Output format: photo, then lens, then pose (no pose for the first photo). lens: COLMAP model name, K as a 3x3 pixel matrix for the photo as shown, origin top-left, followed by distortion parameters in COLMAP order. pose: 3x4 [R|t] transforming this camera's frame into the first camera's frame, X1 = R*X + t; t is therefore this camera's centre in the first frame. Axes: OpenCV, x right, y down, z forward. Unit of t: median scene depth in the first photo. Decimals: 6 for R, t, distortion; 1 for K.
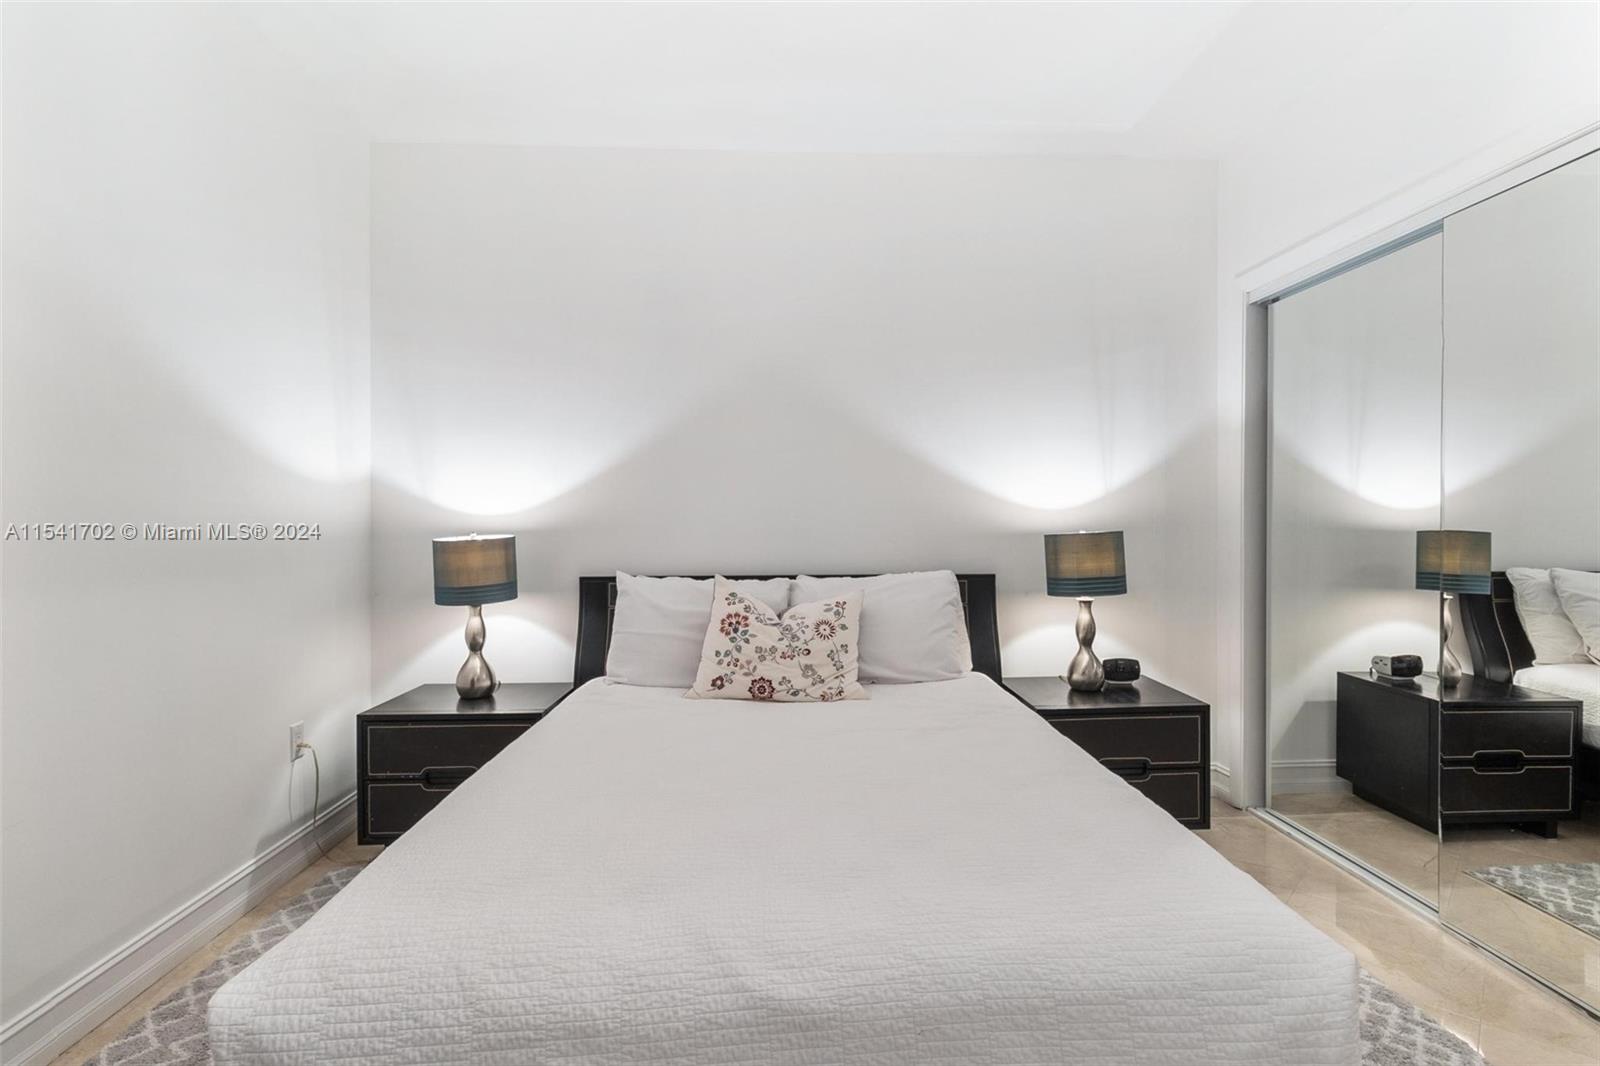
lens RADIAL K [[810.9, 0, 802.1], [0, 810.9, 524.2], [0, 0, 1]] dist [-0.002535, -0.000452]
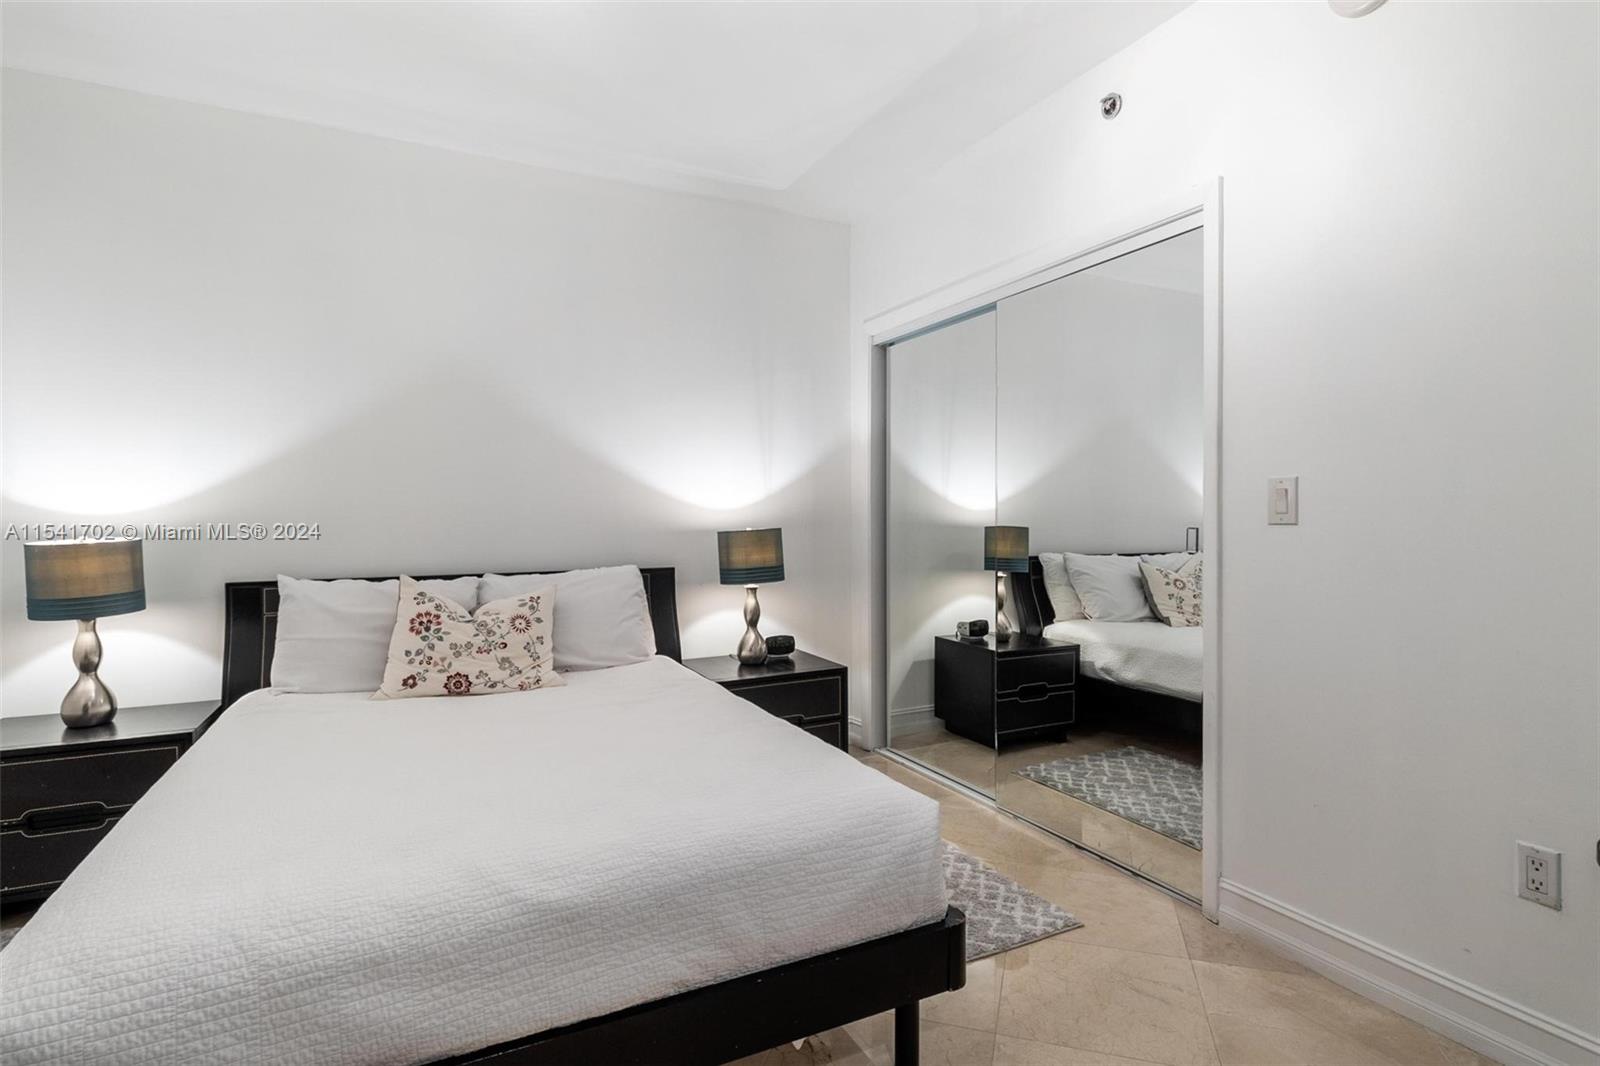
lens RADIAL K [[810.9, 0, 802.1], [0, 810.9, 524.2], [0, 0, 1]] dist [-0.002535, -0.000452]
pose [[0.914053, -0.004698, 0.405568, -0.064374], [0.004639, 0.999989, 0.001131, 0.001642], [-0.405568, 0.000848, 0.914064, -0.110858]]
